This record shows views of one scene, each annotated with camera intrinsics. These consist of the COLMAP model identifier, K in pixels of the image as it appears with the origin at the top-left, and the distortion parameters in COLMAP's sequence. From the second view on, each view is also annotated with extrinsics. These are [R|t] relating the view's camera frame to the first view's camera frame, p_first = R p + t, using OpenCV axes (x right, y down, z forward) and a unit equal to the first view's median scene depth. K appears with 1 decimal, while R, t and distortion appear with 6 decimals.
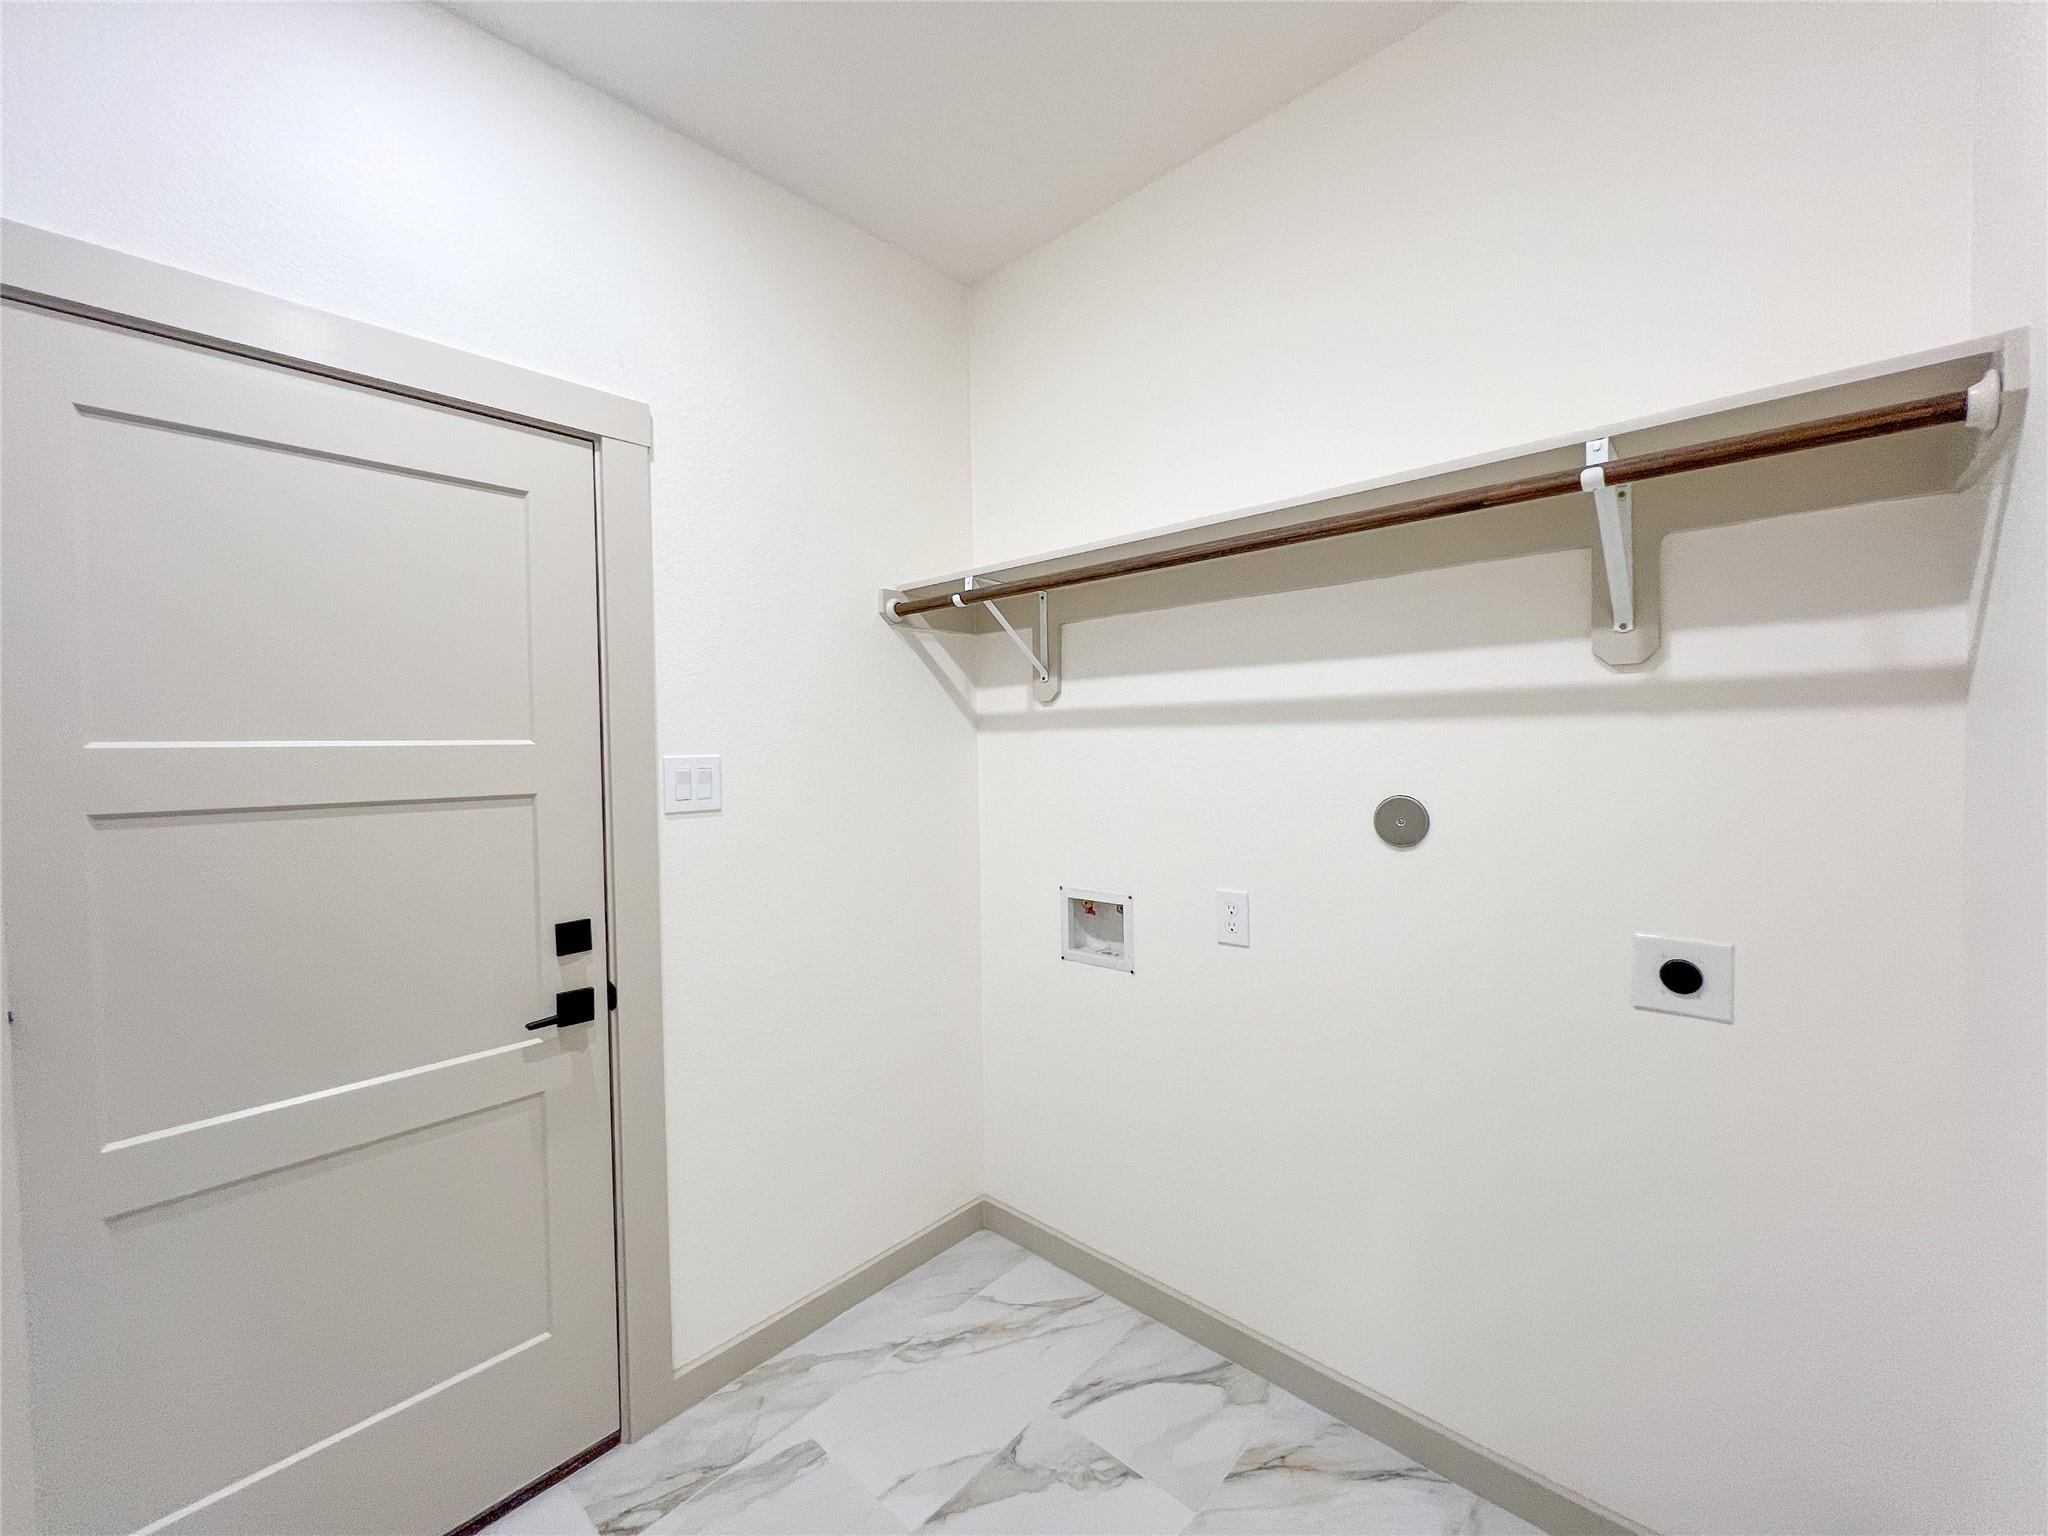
lens RADIAL K [[813.8, 0, 1019.2], [0, 813.8, 763.4], [0, 0, 1]] dist [-0.001631, 0.000046]
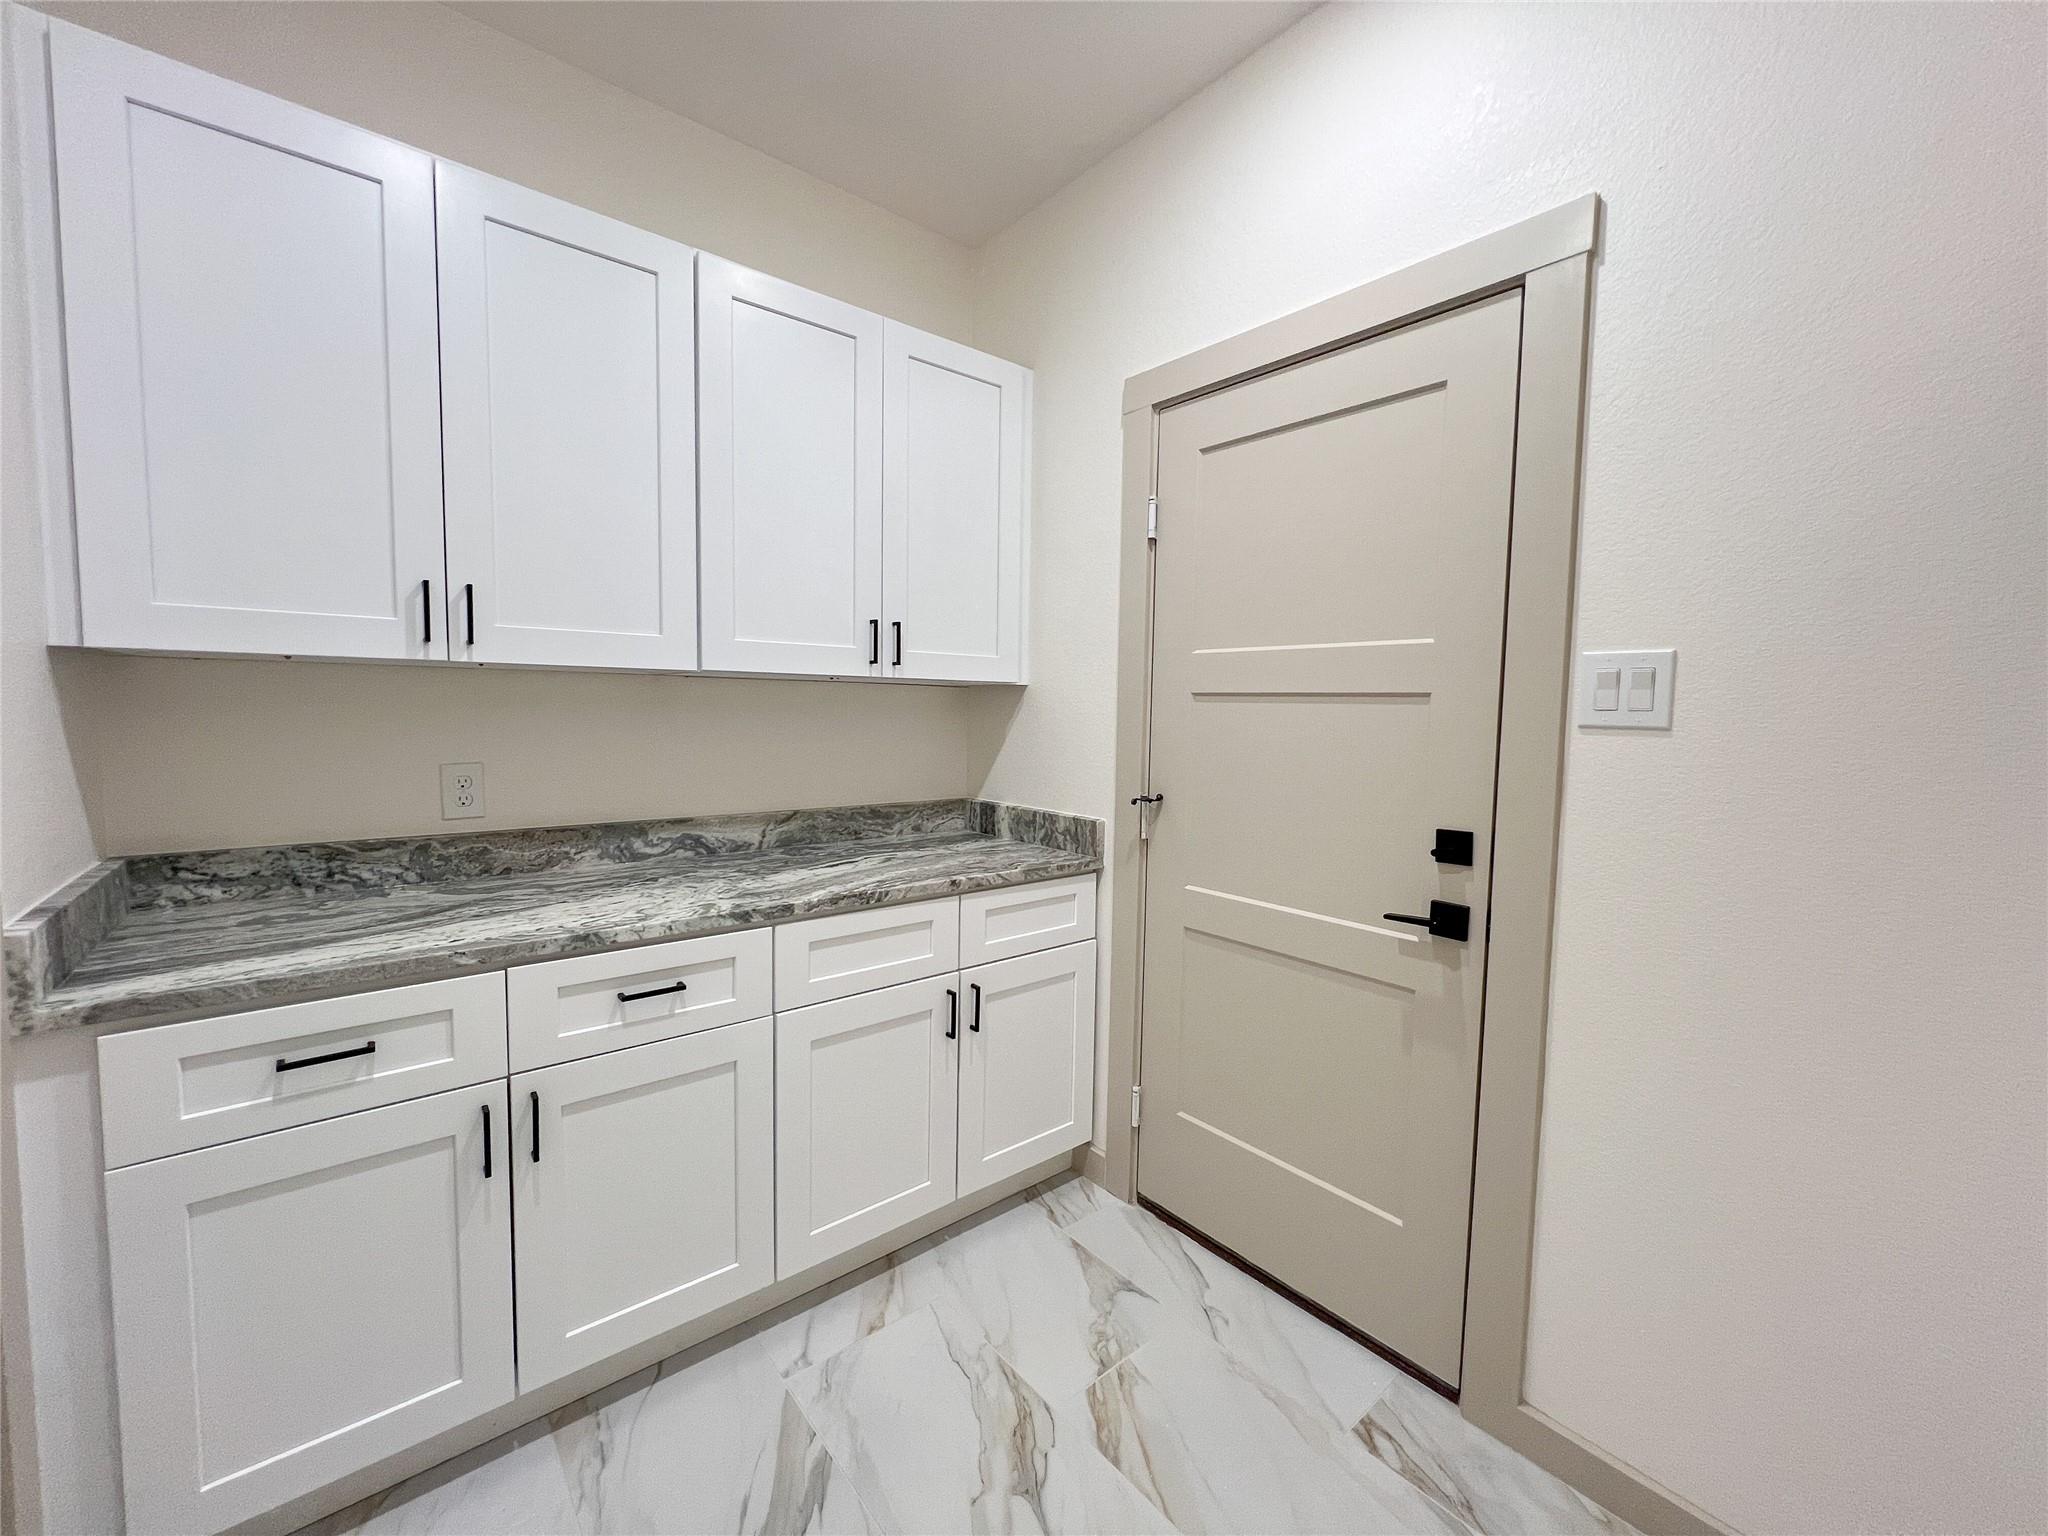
lens RADIAL K [[813.8, 0, 1019.2], [0, 813.8, 763.4], [0, 0, 1]] dist [-0.001631, 0.000046]
pose [[-0.129324, 0.084512, -0.987994, 0.436190], [-0.038249, 0.995195, 0.090135, 0.050496], [0.990864, 0.049447, -0.125470, 0.608066]]
